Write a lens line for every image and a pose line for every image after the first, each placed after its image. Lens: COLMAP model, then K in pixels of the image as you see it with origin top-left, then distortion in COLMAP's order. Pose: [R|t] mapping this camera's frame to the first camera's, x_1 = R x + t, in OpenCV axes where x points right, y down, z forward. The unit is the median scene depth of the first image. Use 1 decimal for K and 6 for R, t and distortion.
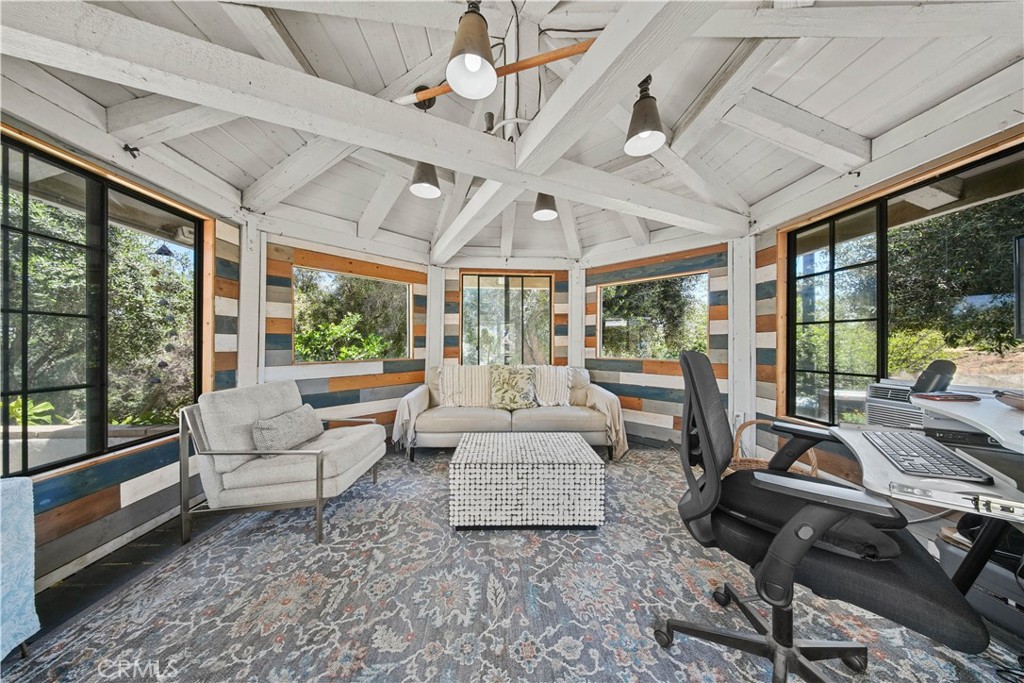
lens RADIAL K [[300.0, 0, 505.4], [0, 300.0, 342.7], [0, 0, 1]] dist [-0.000601, -0.000042]
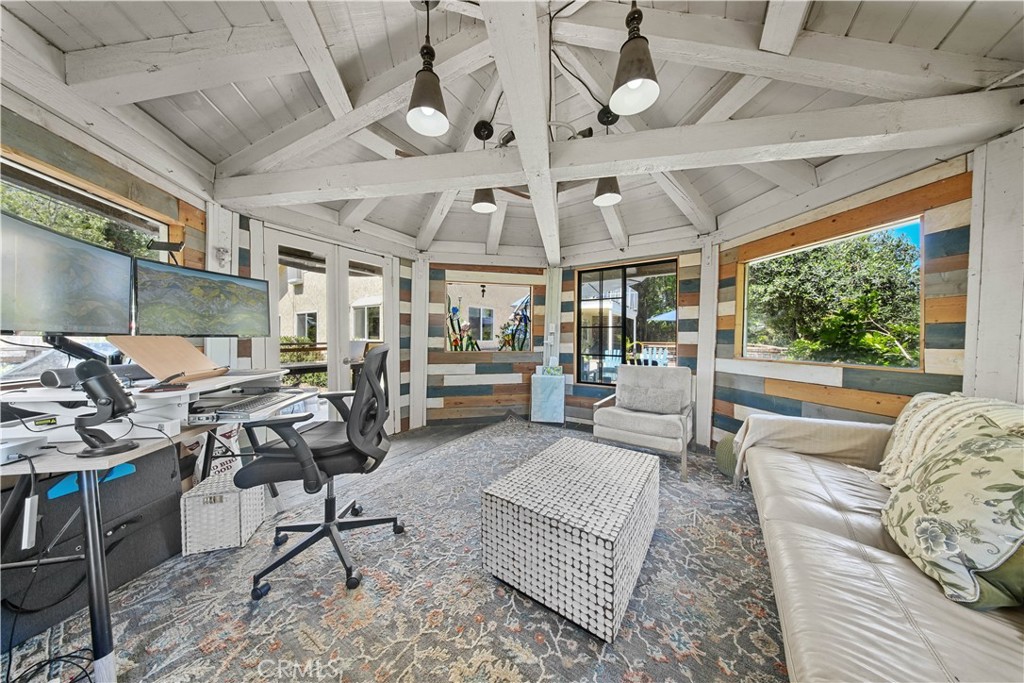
lens RADIAL K [[300.0, 0, 505.4], [0, 300.0, 342.7], [0, 0, 1]] dist [-0.000601, -0.000042]
pose [[-0.606738, 0.006861, -0.794873, 0.651851], [-0.009291, 0.999833, 0.015722, 0.009508], [0.794848, 0.016924, -0.606573, 1.050620]]
